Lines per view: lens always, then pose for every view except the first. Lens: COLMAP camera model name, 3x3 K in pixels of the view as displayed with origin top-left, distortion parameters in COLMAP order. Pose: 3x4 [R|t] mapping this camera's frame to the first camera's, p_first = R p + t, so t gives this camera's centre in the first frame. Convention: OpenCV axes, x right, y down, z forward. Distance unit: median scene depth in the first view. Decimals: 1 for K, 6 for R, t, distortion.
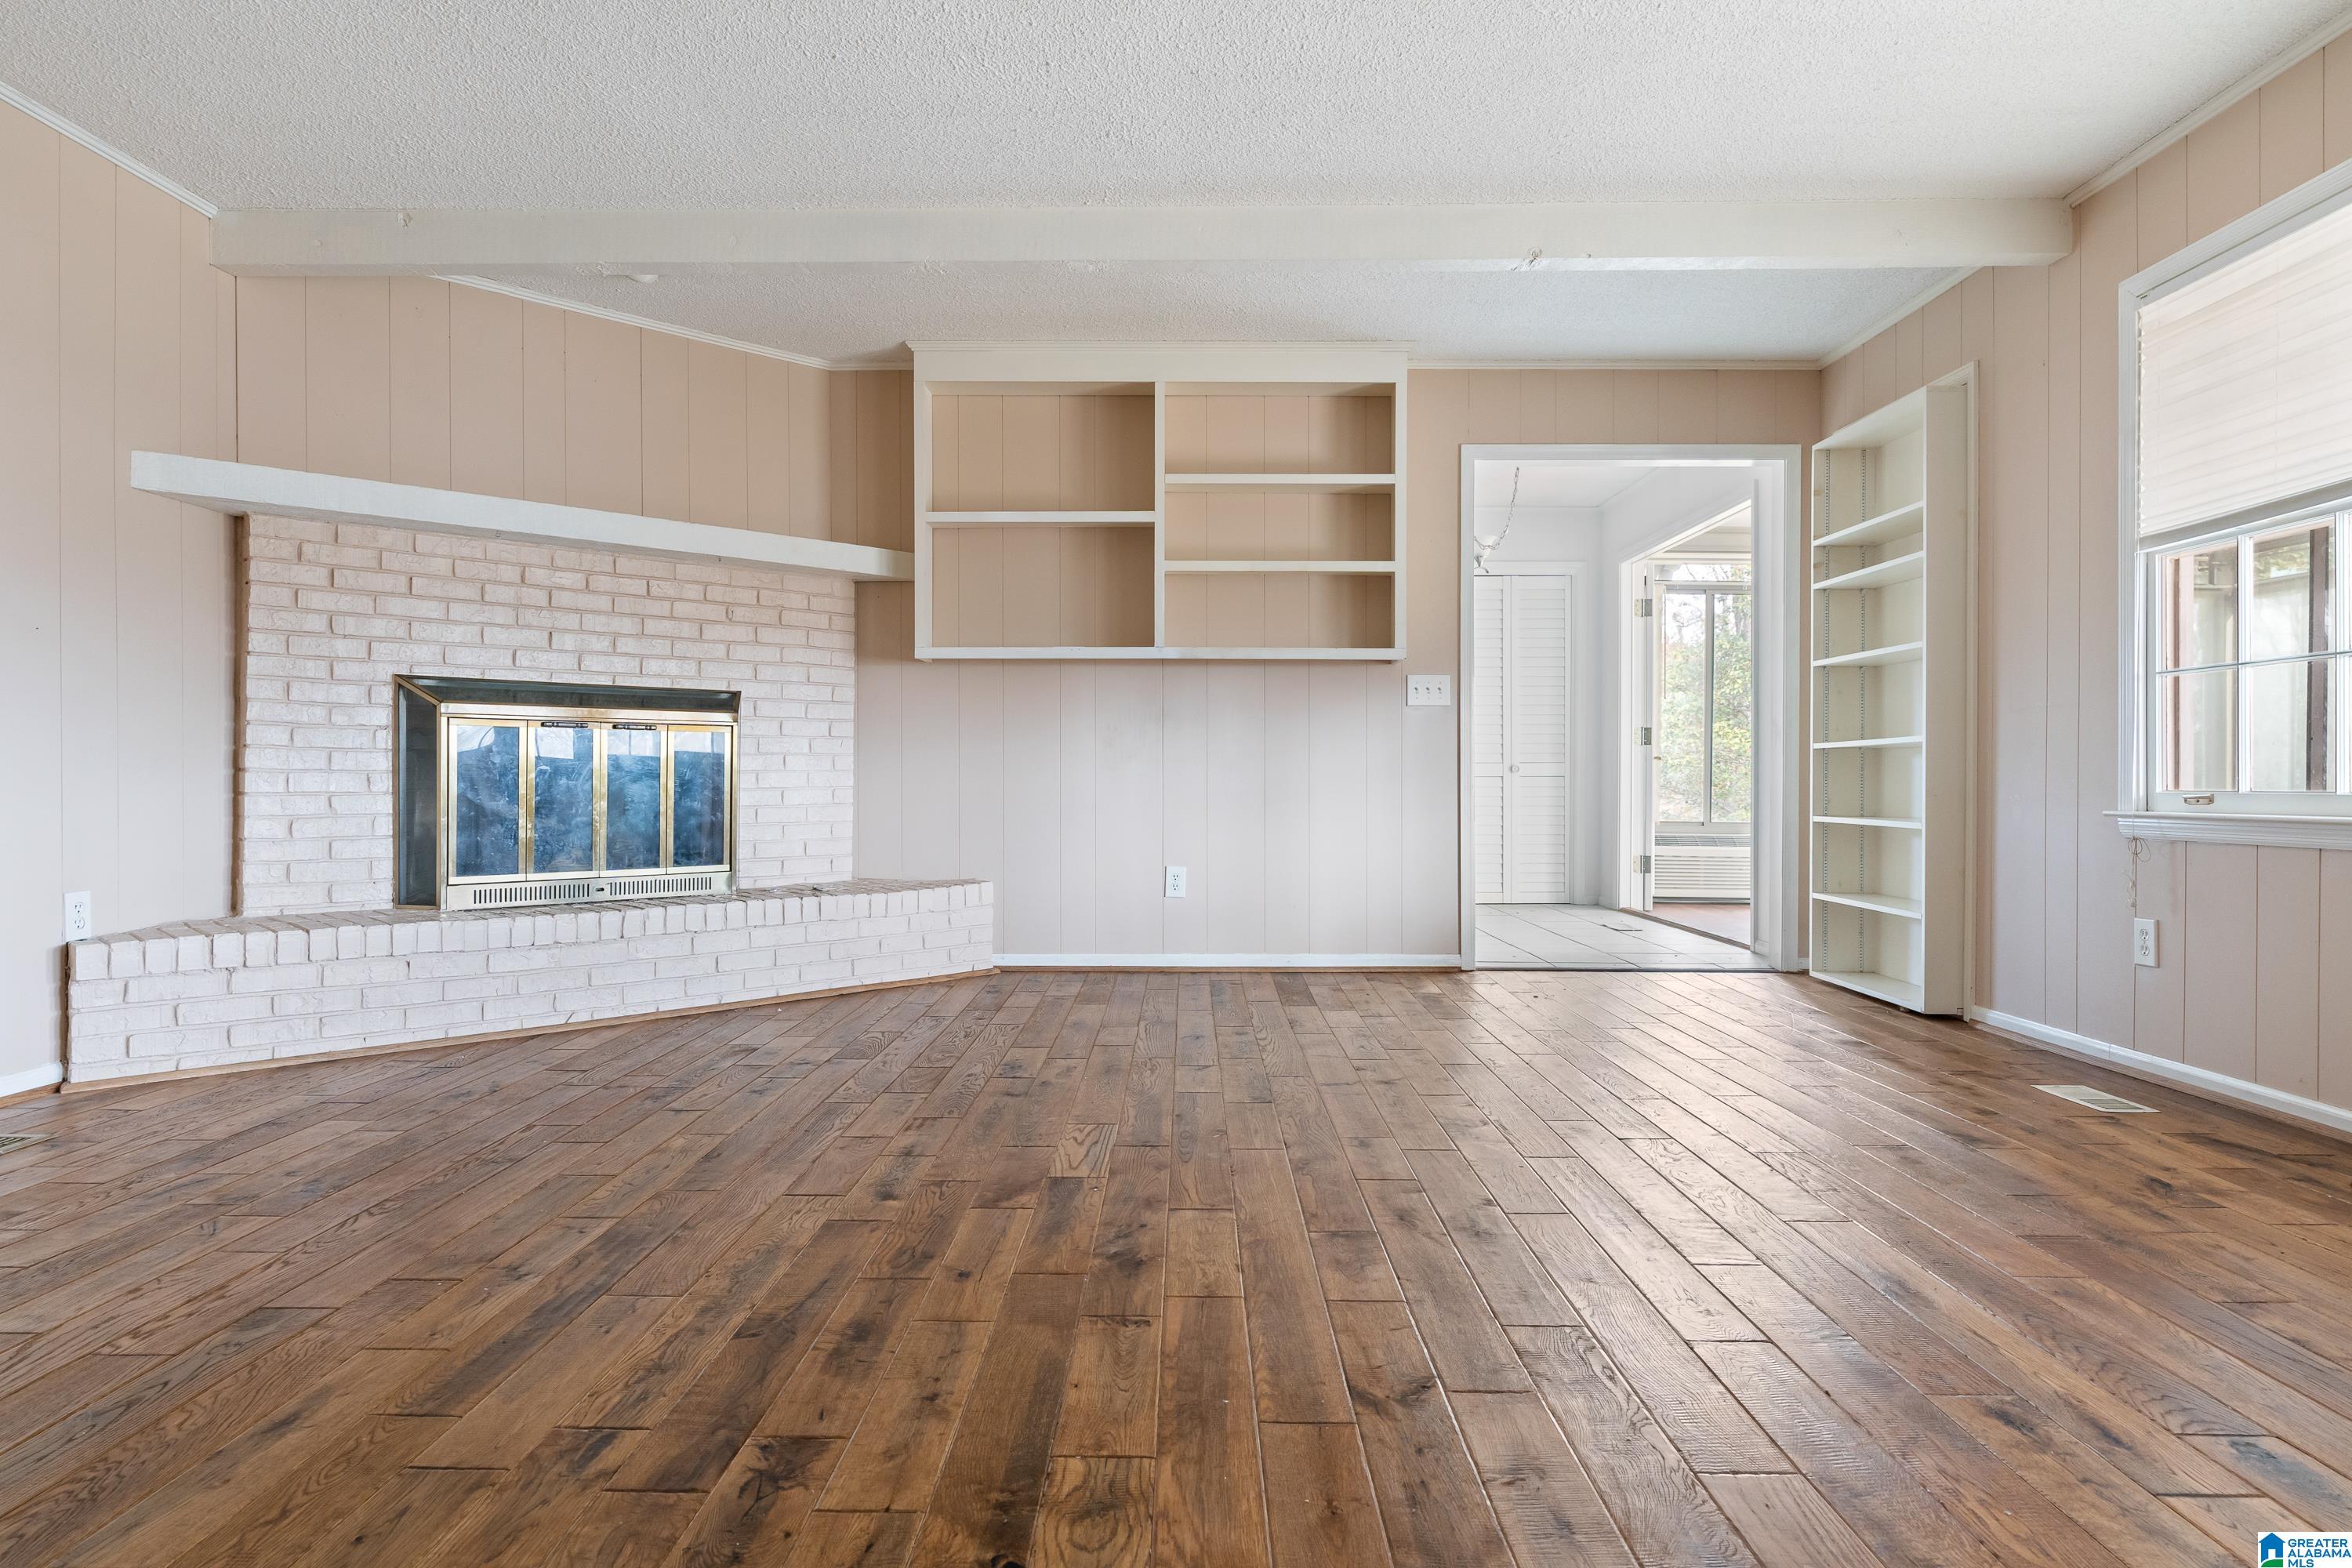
lens RADIAL K [[1344.9, 0, 1175.2], [0, 1344.9, 777.5], [0, 0, 1]] dist [-0.001551, -0.000345]
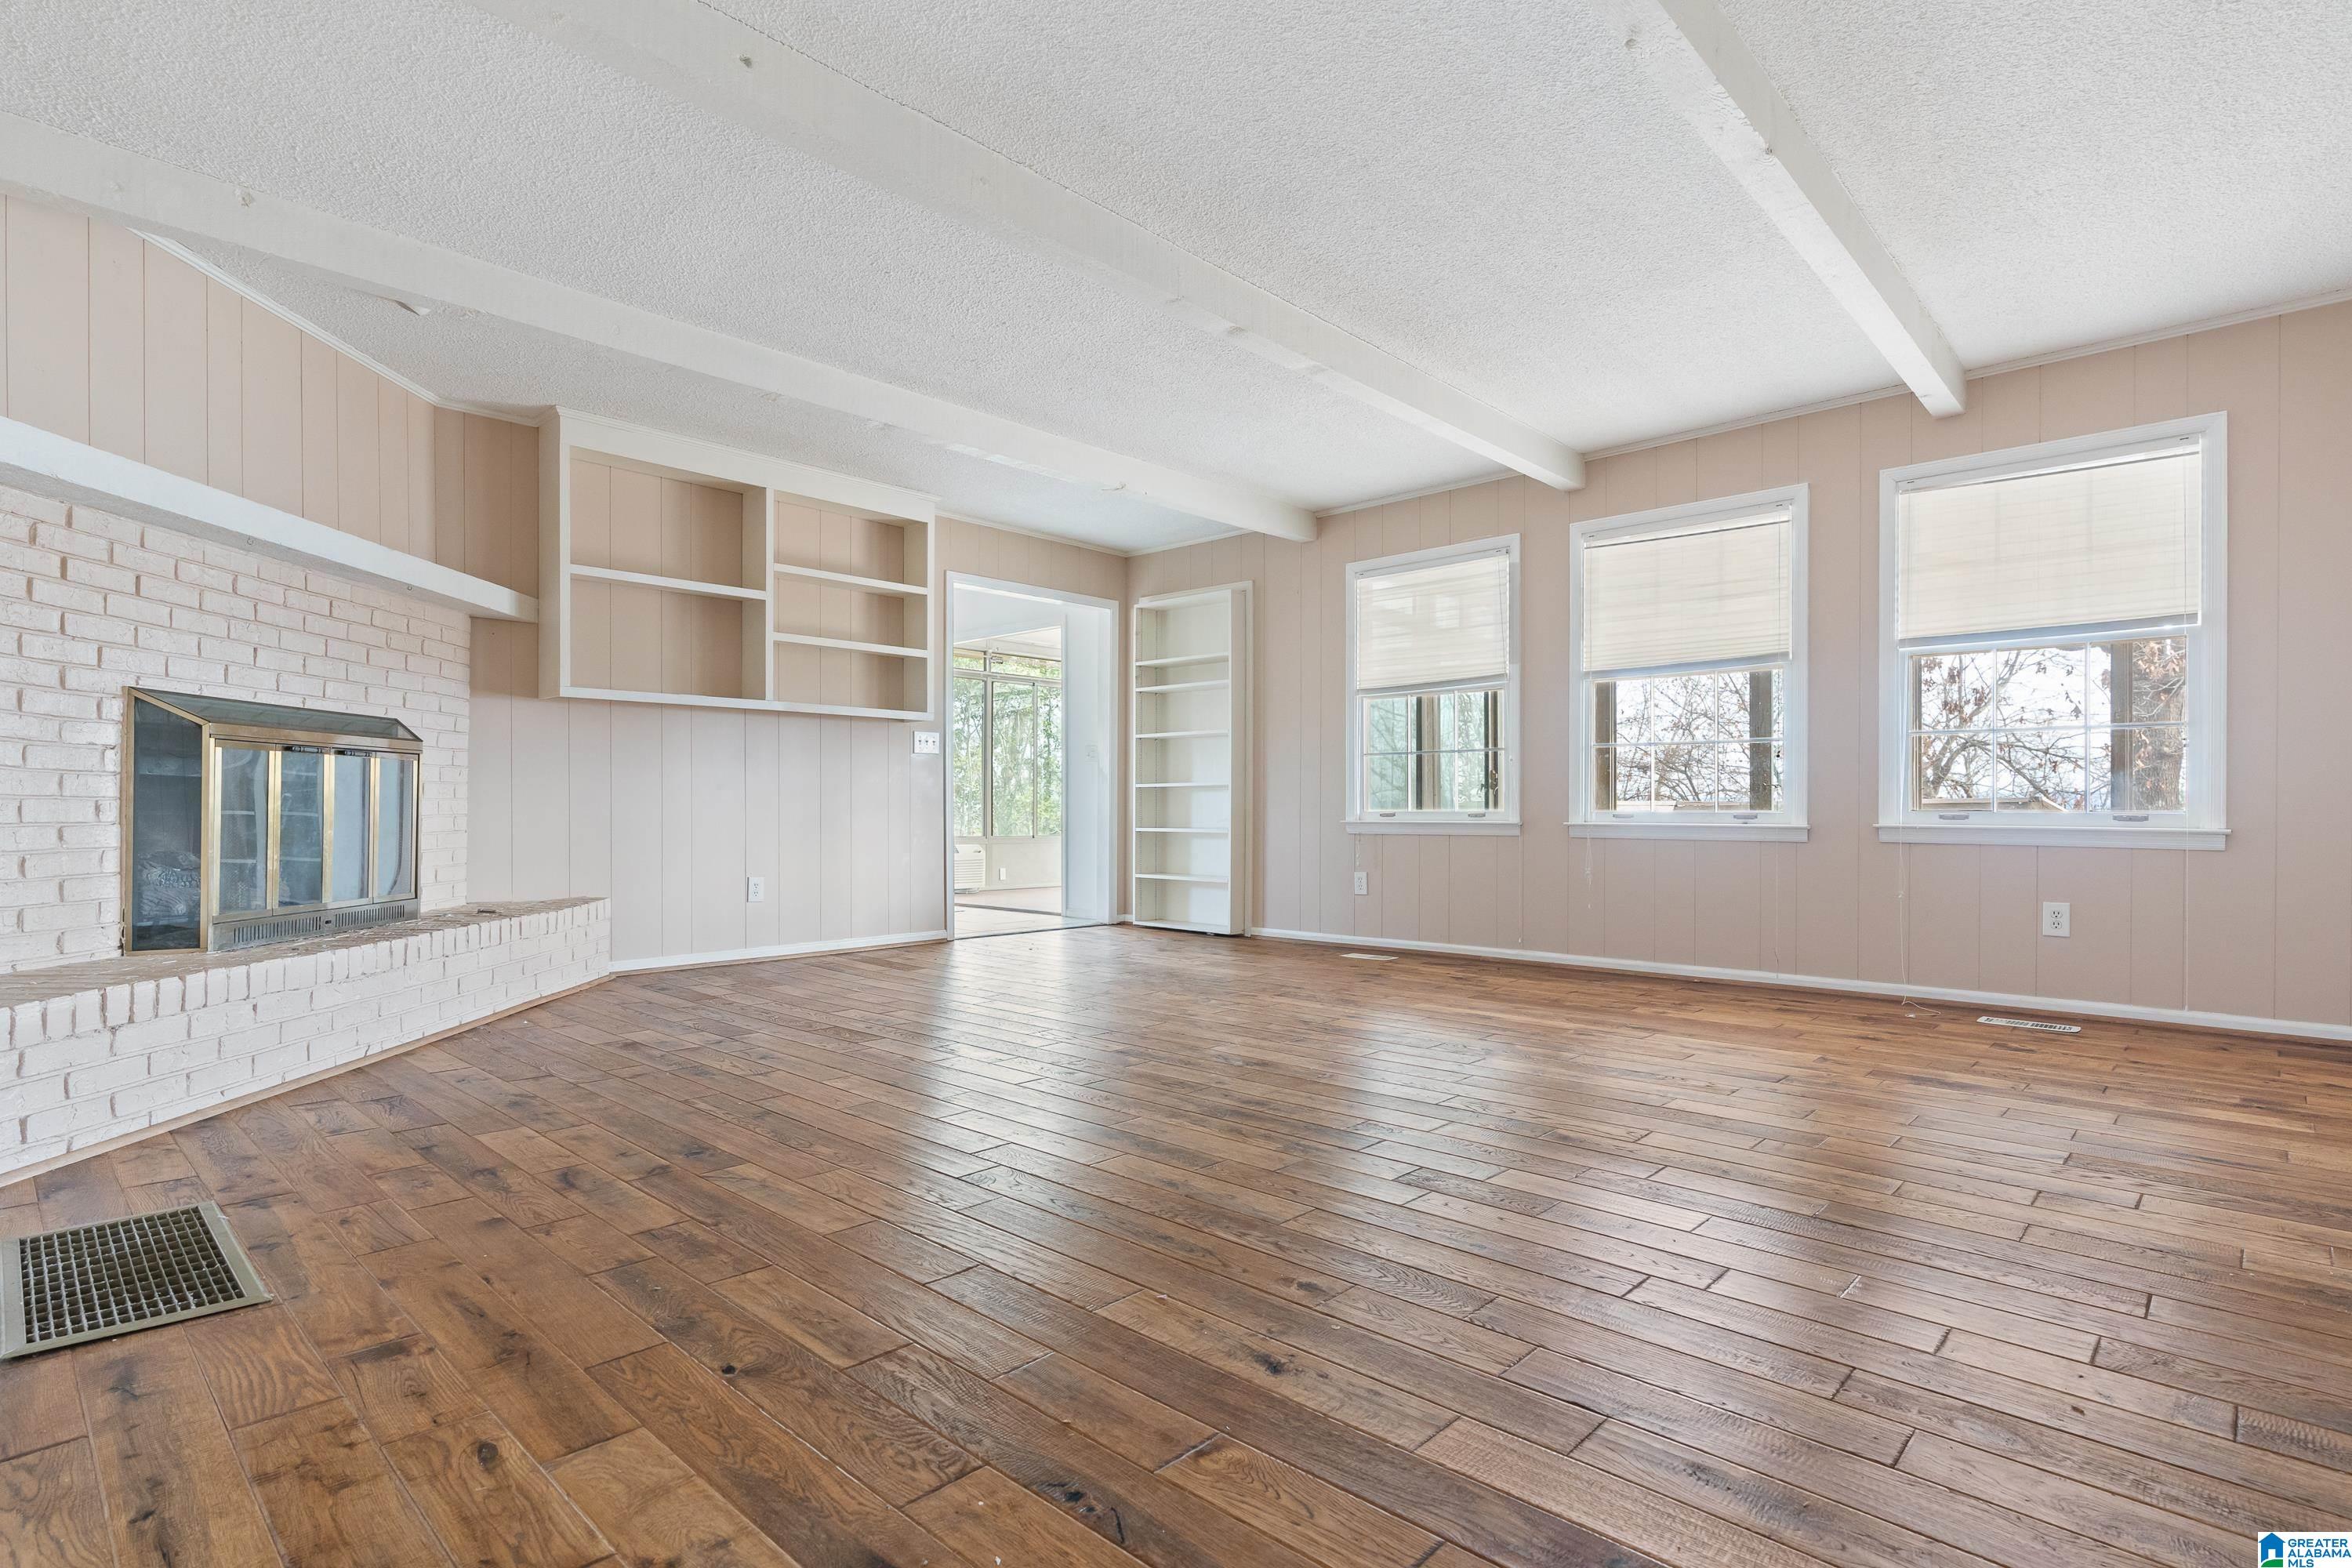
lens RADIAL K [[1143.6, 0, 1176.4], [0, 1143.6, 797.7], [0, 0, 1]] dist [0.000509, 0.000347]
pose [[0.679665, 0.004002, 0.733512, -0.531699], [0.001823, 0.999973, -0.007145, 0.001455], [-0.733521, 0.006193, 0.679639, 0.002114]]
